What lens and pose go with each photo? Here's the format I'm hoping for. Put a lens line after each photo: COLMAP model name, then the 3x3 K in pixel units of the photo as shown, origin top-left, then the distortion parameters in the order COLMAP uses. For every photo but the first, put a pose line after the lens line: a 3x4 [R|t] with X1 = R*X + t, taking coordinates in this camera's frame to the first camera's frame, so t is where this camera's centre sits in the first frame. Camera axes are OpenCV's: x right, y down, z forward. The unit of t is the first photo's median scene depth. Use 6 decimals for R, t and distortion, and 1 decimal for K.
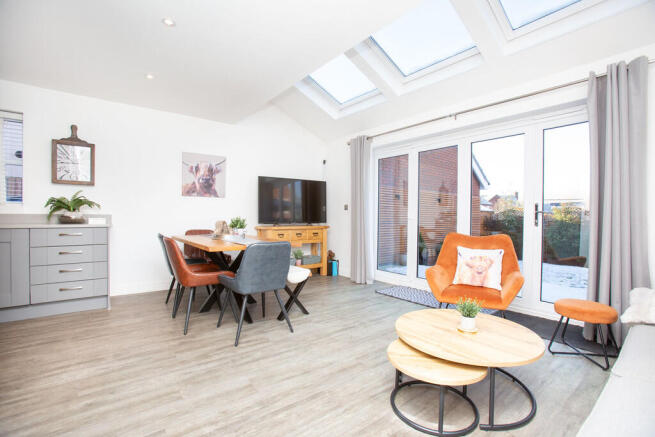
lens RADIAL K [[298.4, 0, 326.2], [0, 298.4, 219.0], [0, 0, 1]] dist [-0.069580, 0.027704]
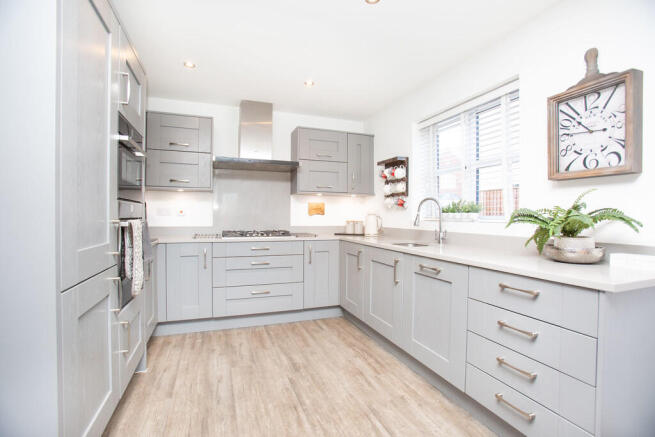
lens RADIAL K [[298.4, 0, 326.2], [0, 298.4, 219.0], [0, 0, 1]] dist [-0.069580, 0.027704]
pose [[-0.291484, -0.001659, -0.956574, -0.306182], [-0.025146, 0.999666, 0.005929, -0.044005], [0.956245, 0.025782, -0.291429, 0.712029]]
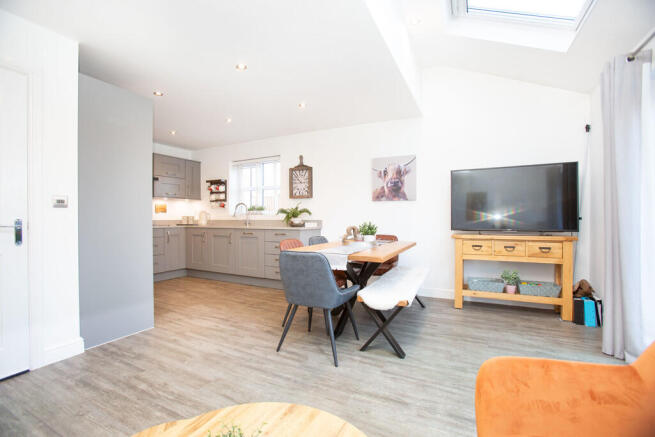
lens RADIAL K [[298.4, 0, 326.2], [0, 298.4, 219.0], [0, 0, 1]] dist [-0.069580, 0.027704]
pose [[0.428507, -0.005196, -0.903523, 0.459213], [-0.004630, 0.999958, -0.007946, -0.008818], [0.903526, 0.007588, 0.428465, 0.483045]]
